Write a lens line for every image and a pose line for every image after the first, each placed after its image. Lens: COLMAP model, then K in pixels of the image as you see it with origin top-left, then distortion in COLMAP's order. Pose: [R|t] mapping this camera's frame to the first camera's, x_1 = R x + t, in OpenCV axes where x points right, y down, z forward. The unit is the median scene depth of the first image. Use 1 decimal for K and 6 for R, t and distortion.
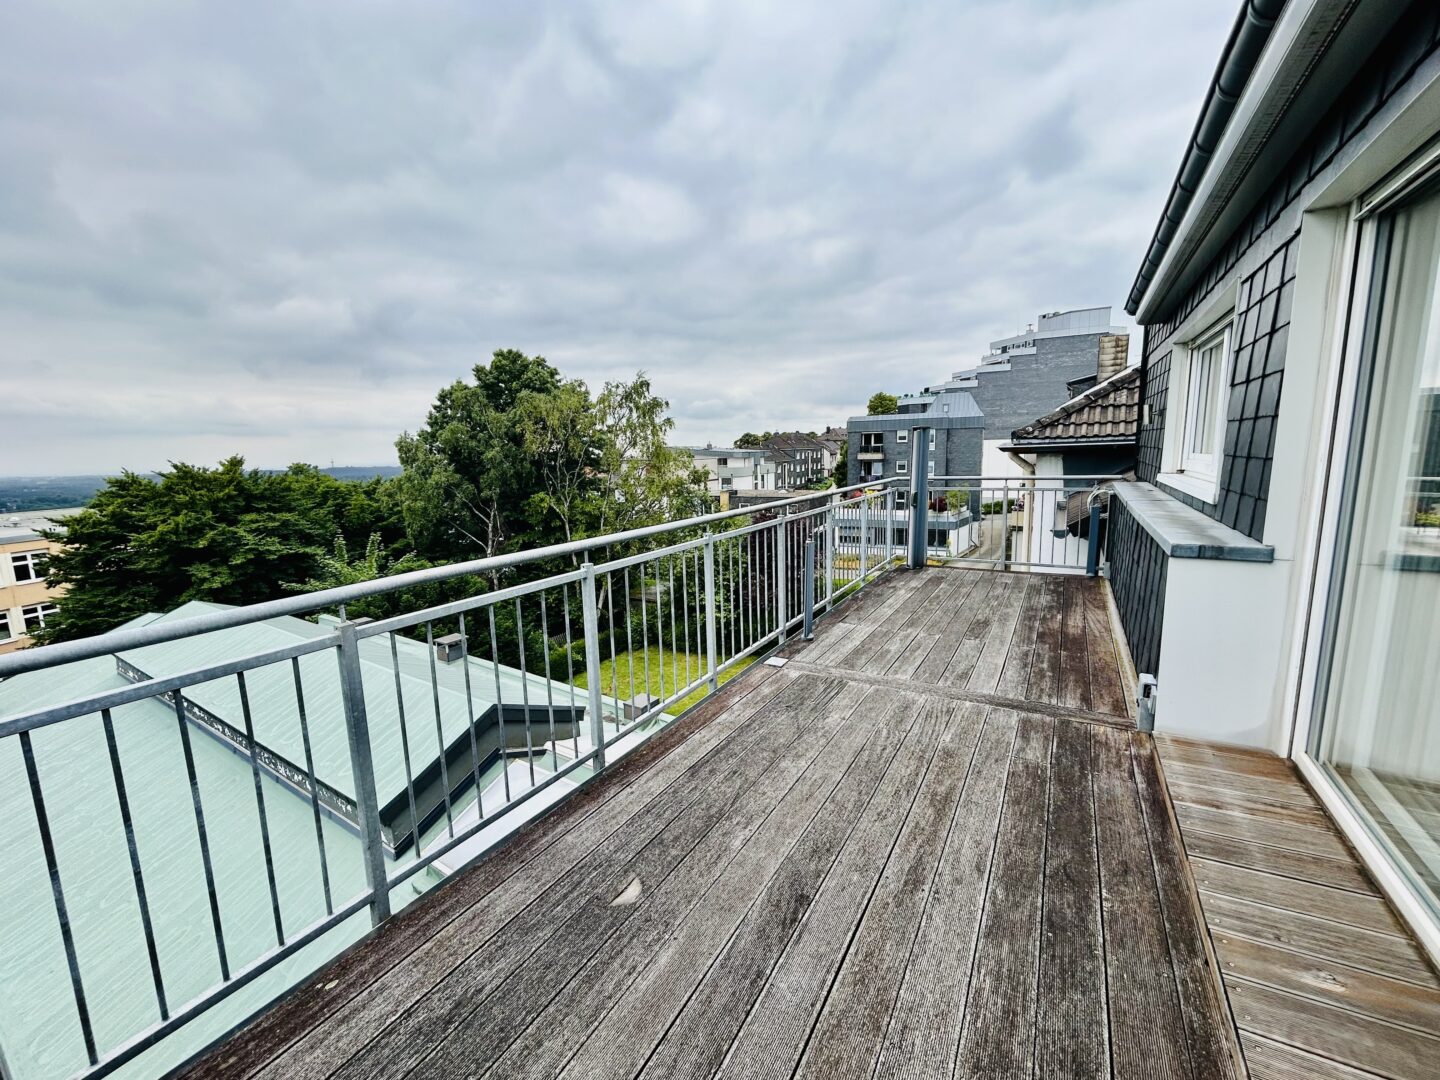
lens RADIAL K [[582.7, 0, 720.0], [0, 582.7, 540.0], [0, 0, 1]] dist [-0.002062, -0.000382]
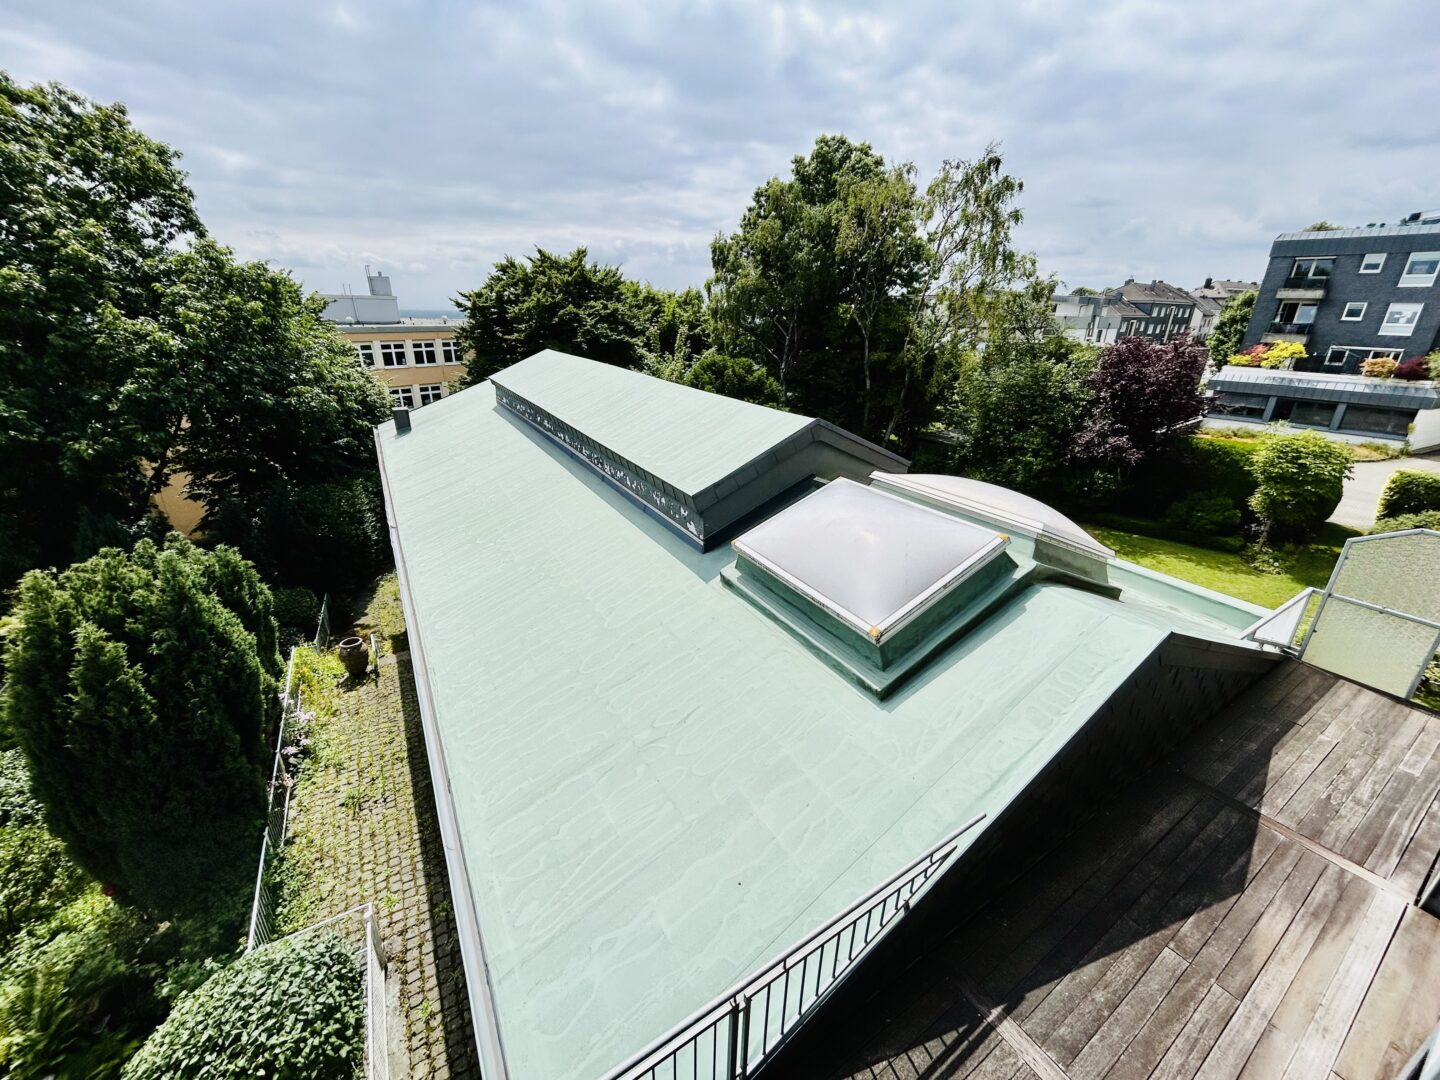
lens RADIAL K [[573.8, 0, 720.0], [0, 573.8, 540.0], [0, 0, 1]] dist [0.002127, 0.000127]
pose [[0.893379, 0.198500, -0.403077, -0.043794], [-0.107333, 0.965429, 0.237544, 0.083208], [0.436295, -0.168953, 0.883799, 0.051810]]
